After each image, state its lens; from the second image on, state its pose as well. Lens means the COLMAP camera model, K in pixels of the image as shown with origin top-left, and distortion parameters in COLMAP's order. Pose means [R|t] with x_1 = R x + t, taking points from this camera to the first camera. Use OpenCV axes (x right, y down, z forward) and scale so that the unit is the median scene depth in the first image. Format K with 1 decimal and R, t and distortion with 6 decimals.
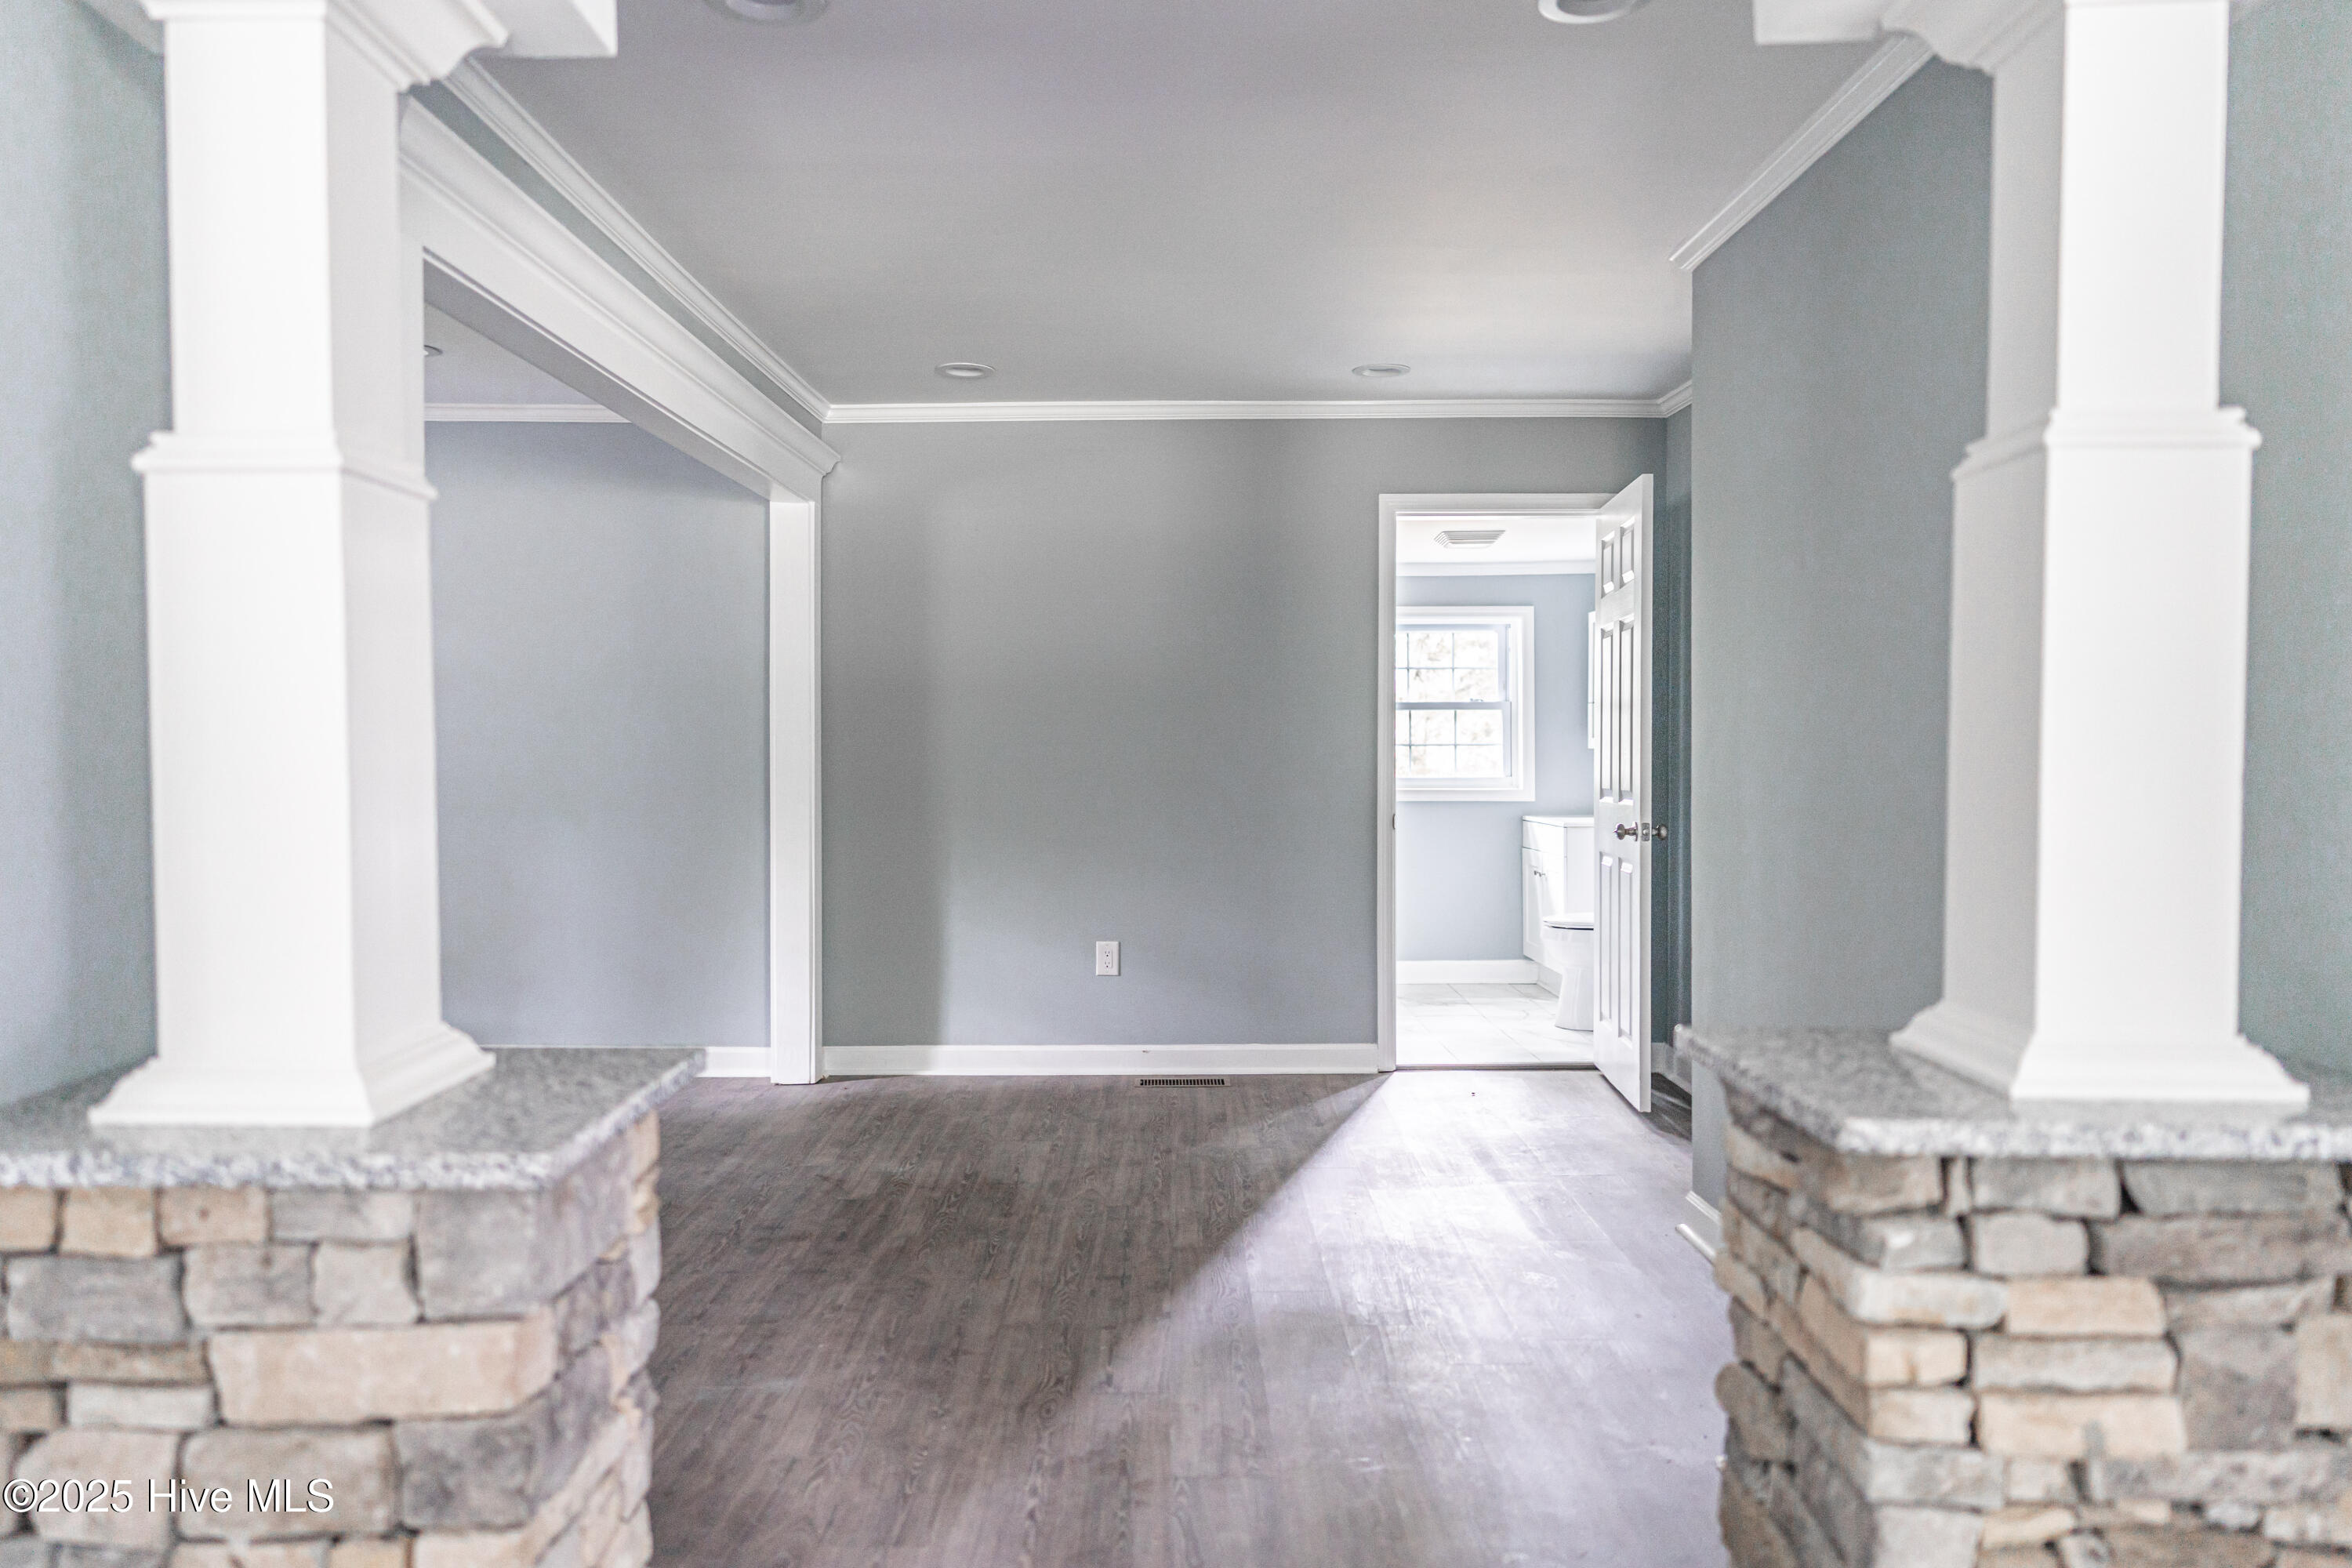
lens RADIAL K [[1570.5, 0, 1158.4], [0, 1570.5, 798.5], [0, 0, 1]] dist [-0.000910, 0.003928]
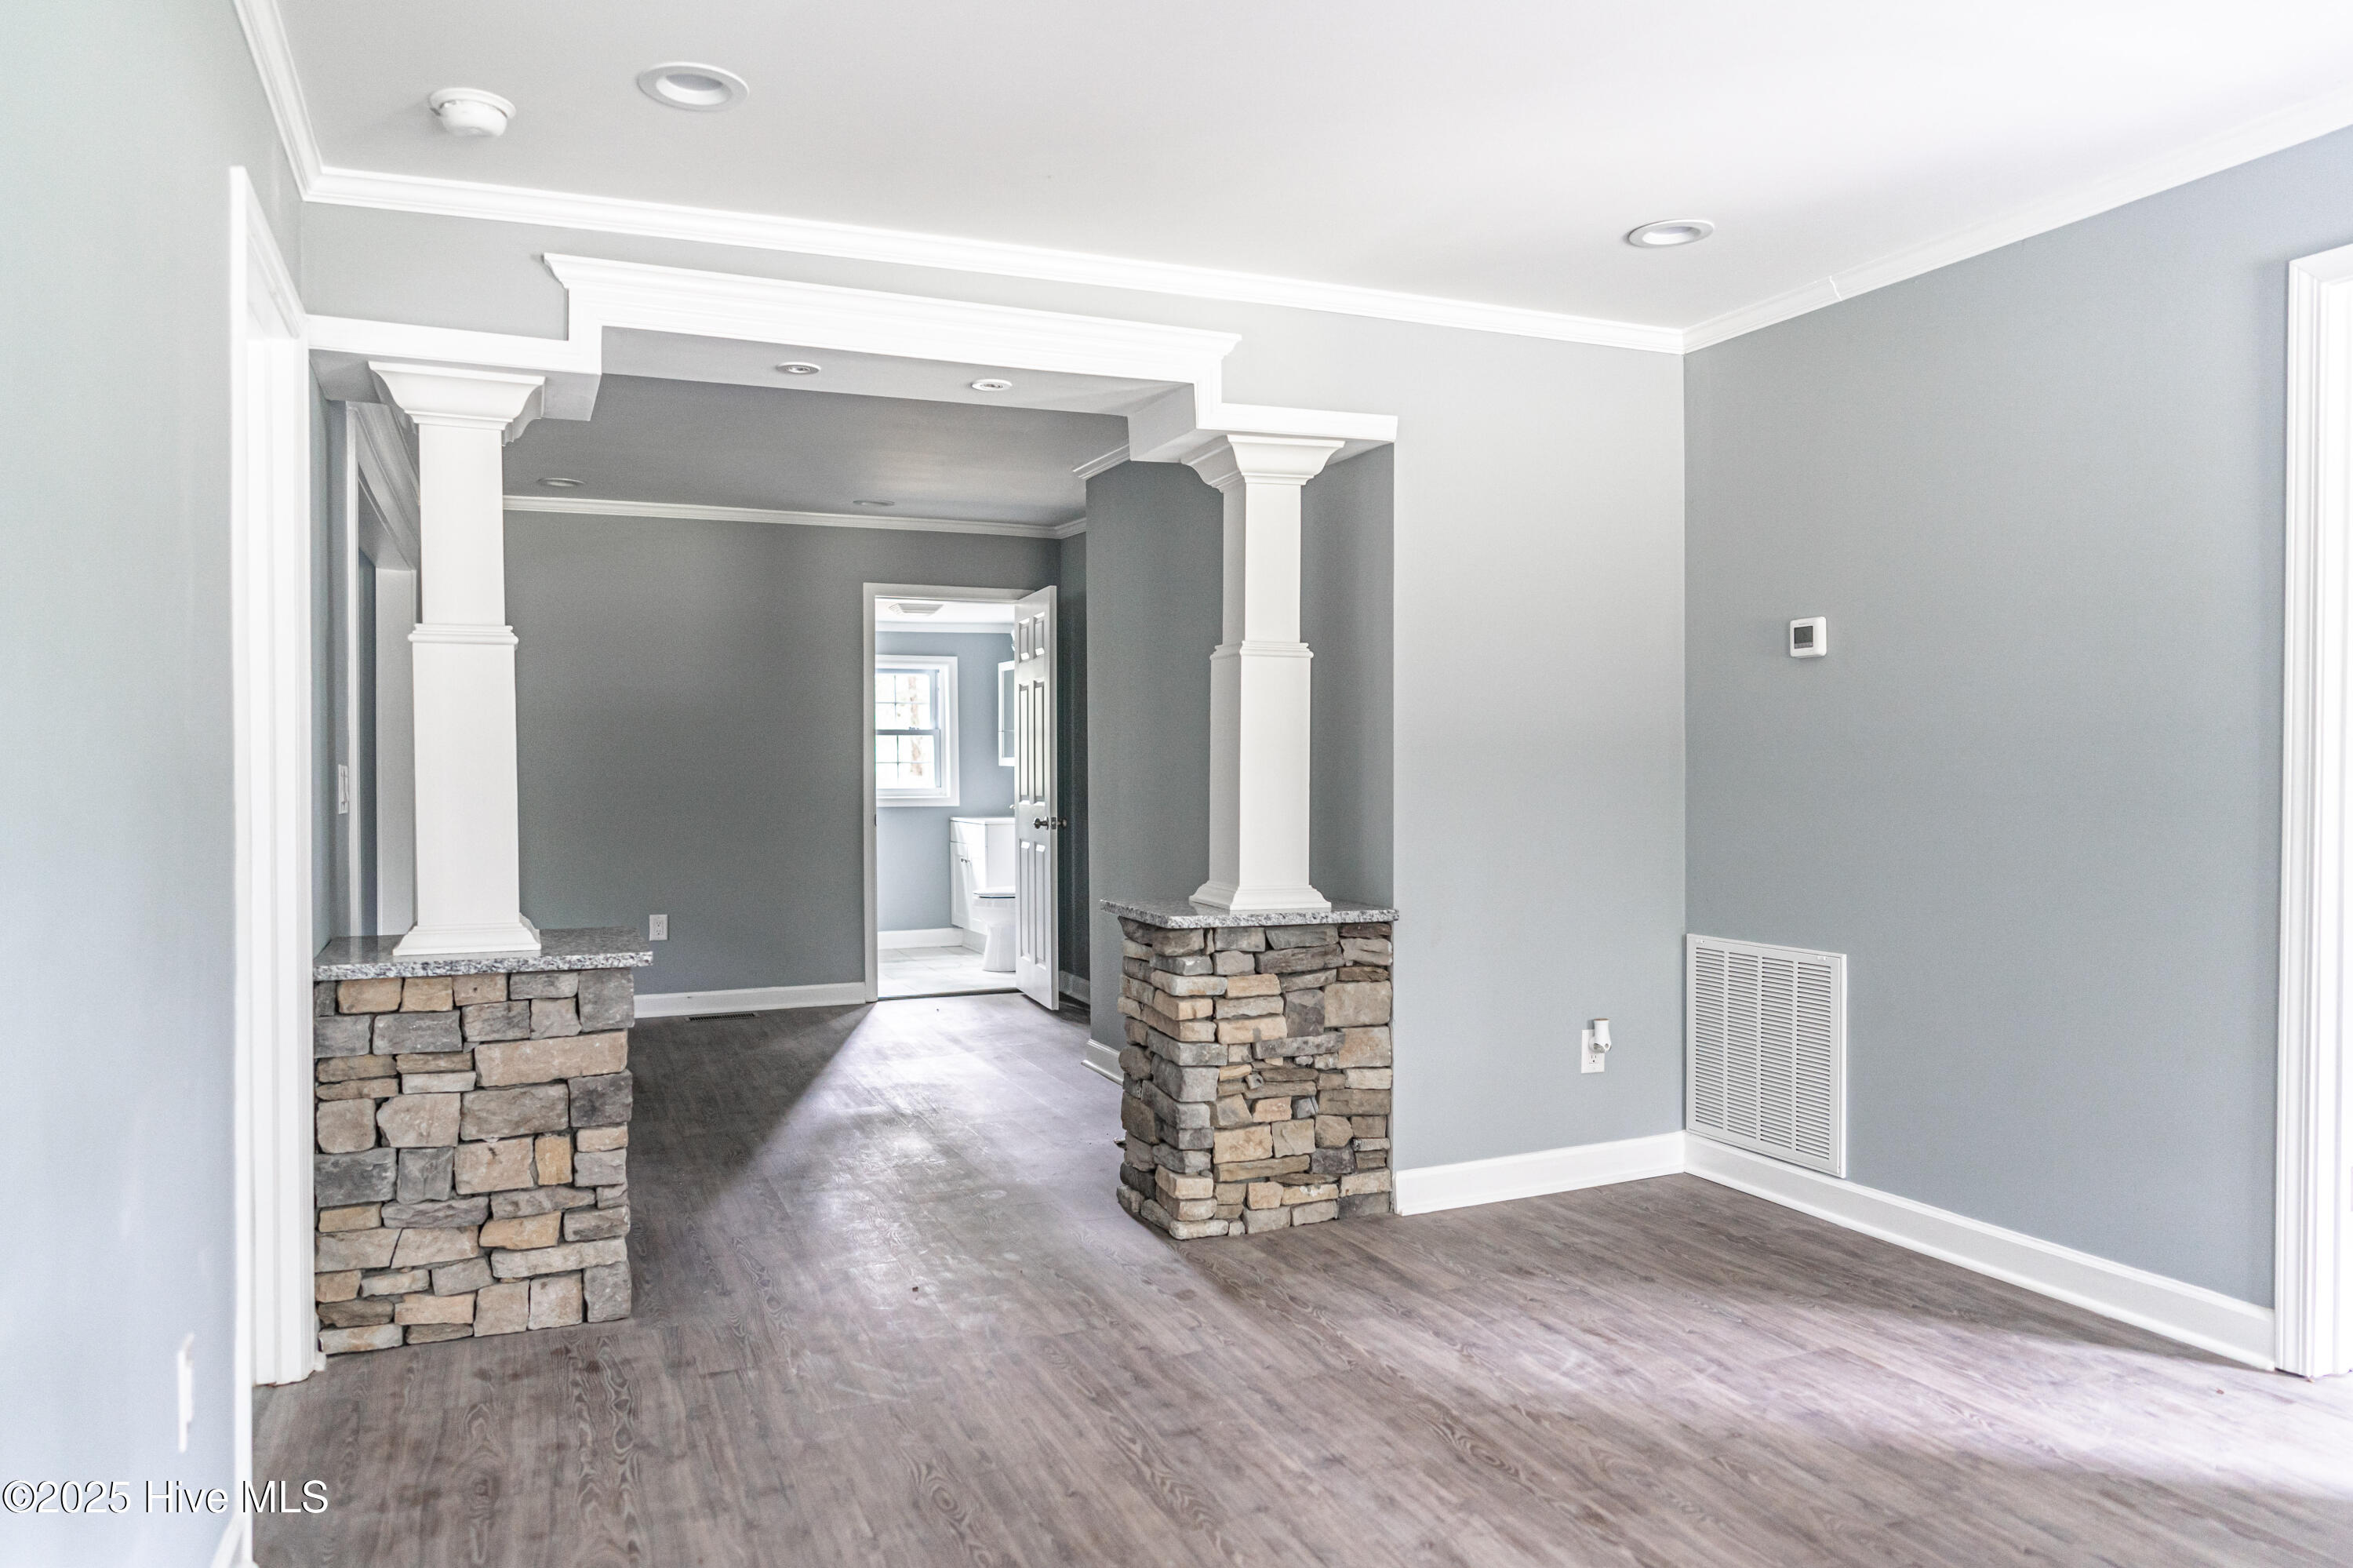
lens RADIAL K [[1571.2, 0, 1158.9], [0, 1571.2, 798.5], [0, 0, 1]] dist [-0.000910, 0.003928]
pose [[0.922167, -0.007592, 0.386716, -0.571765], [0.010453, 0.999931, -0.005294, 0.021557], [-0.386650, 0.008924, 0.922184, -1.365143]]
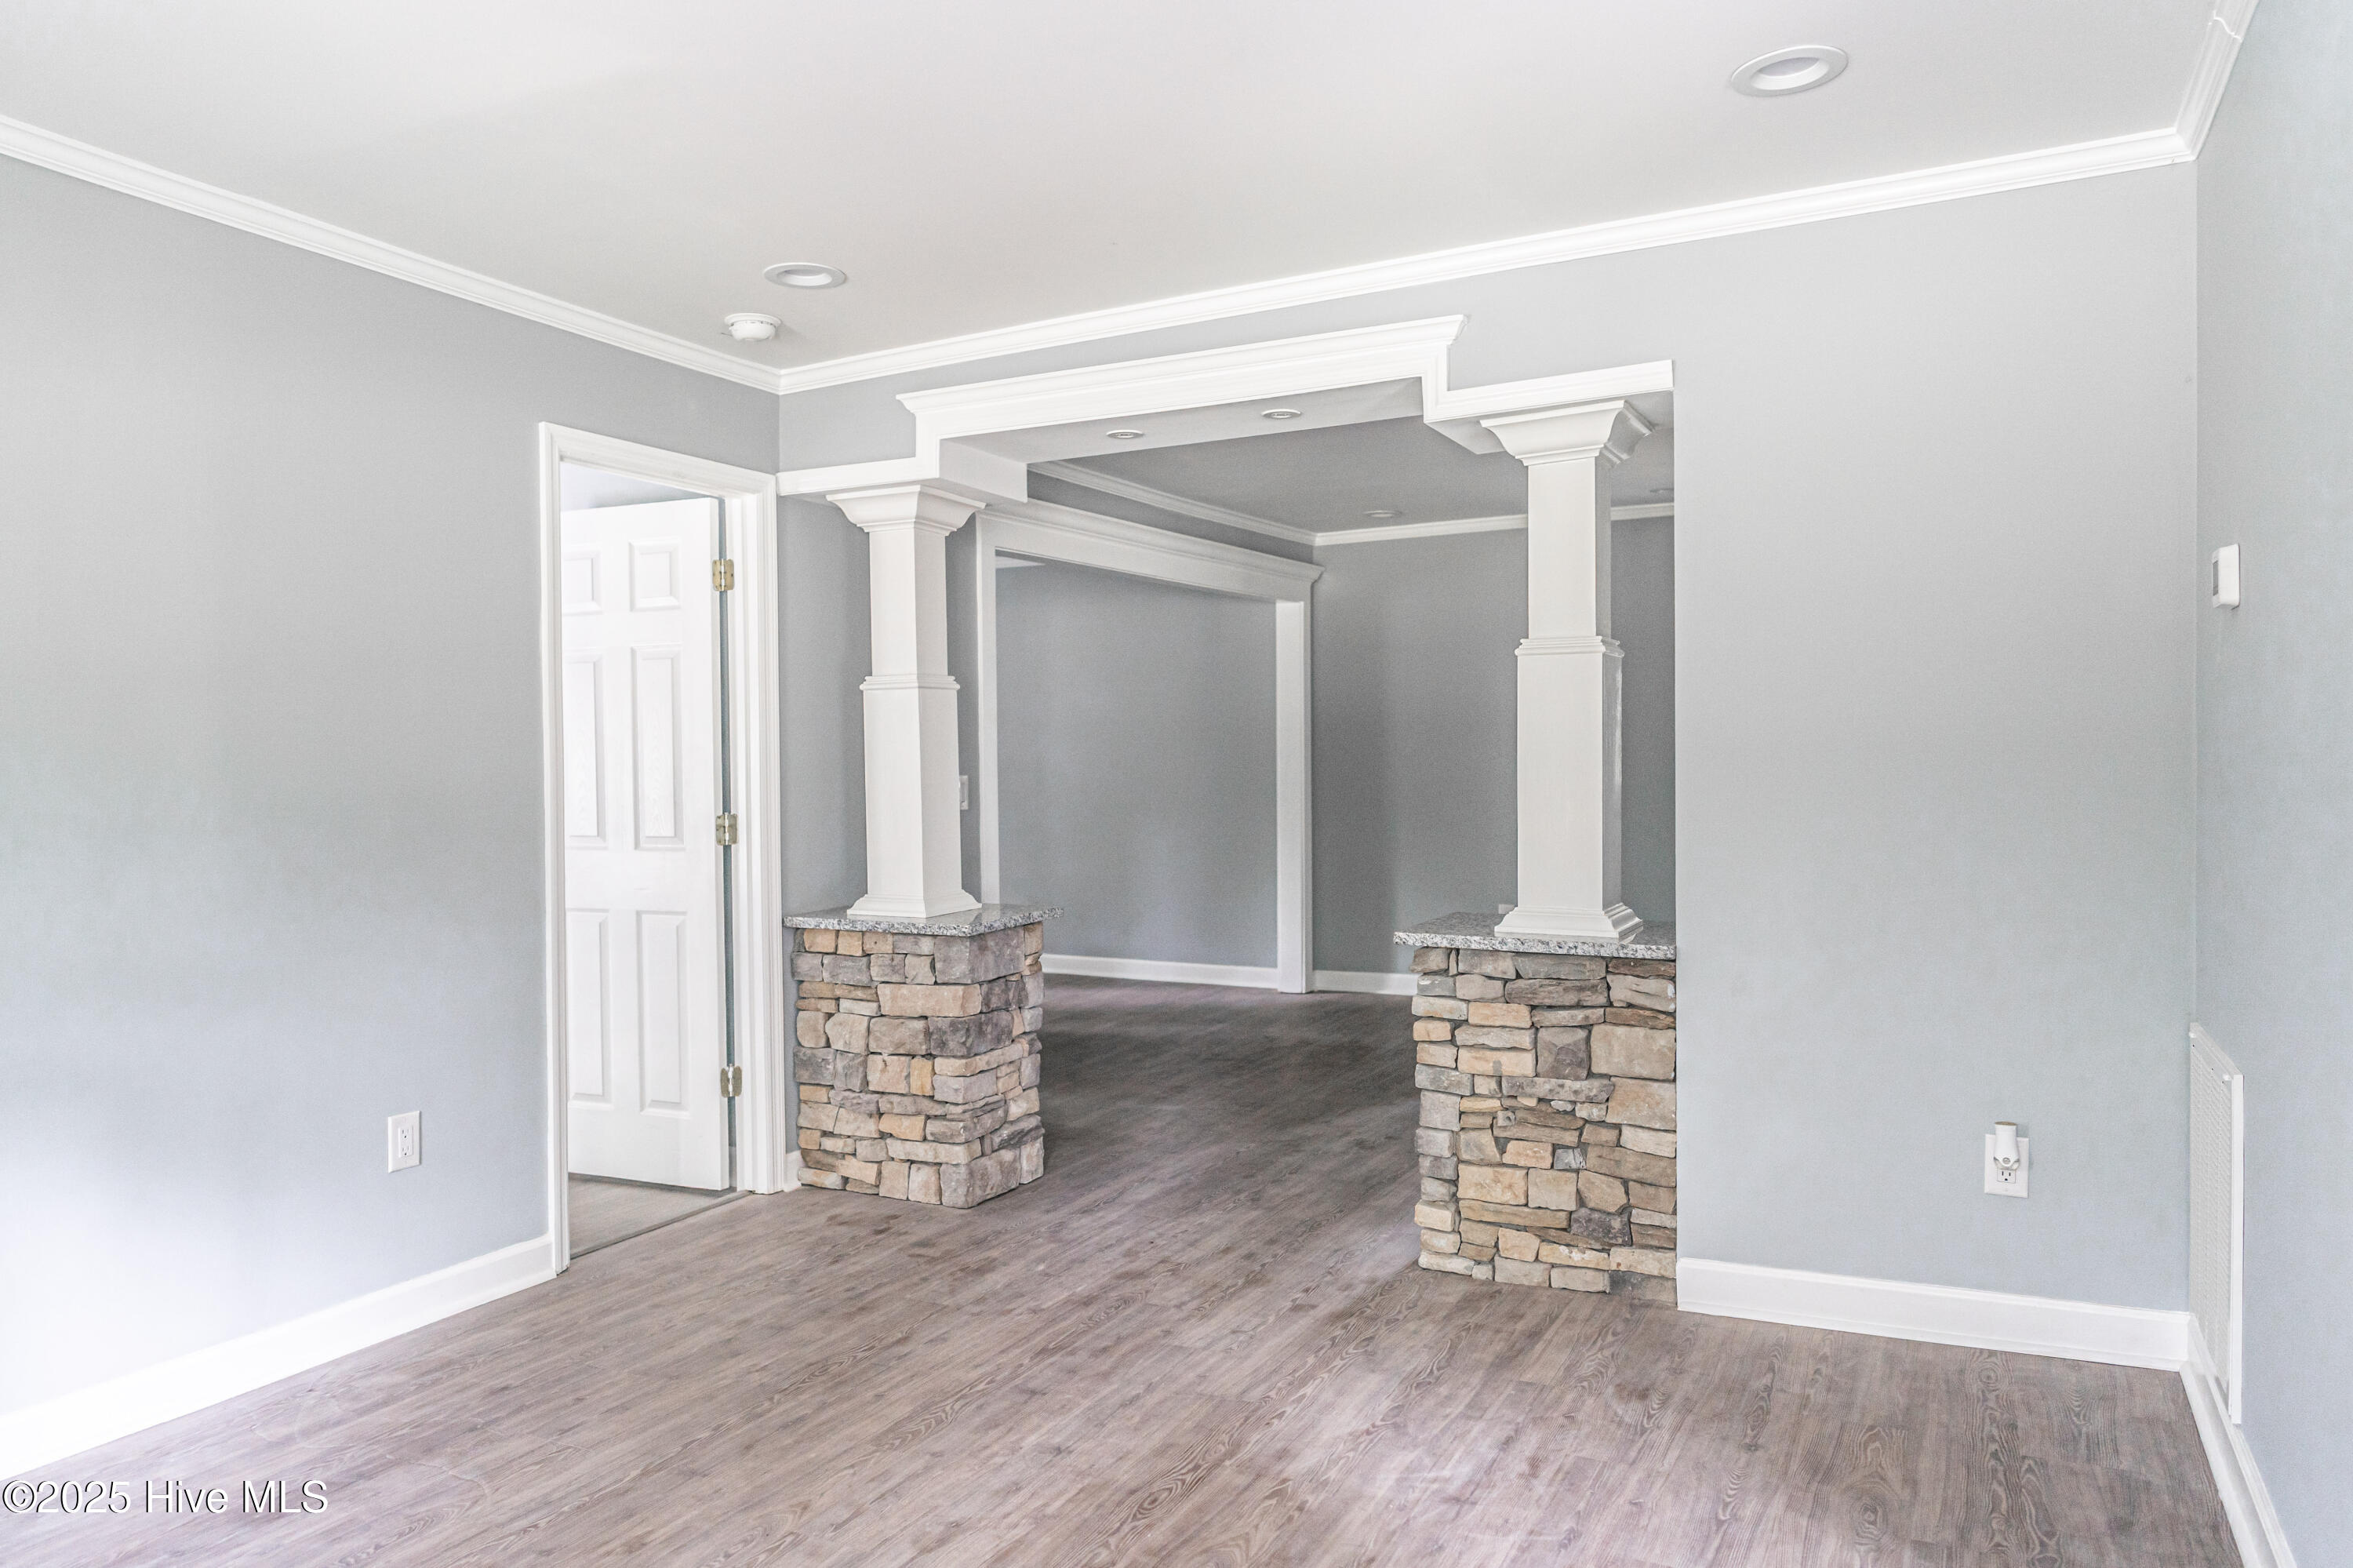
lens RADIAL K [[1575.4, 0, 1145.5], [0, 1575.4, 800.3], [0, 0, 1]] dist [-0.000829, 0.003767]
pose [[0.887694, 0.002295, -0.460427, 1.216517], [-0.000991, 0.999995, 0.003076, -0.015552], [0.460432, -0.002274, 0.887692, -1.409022]]
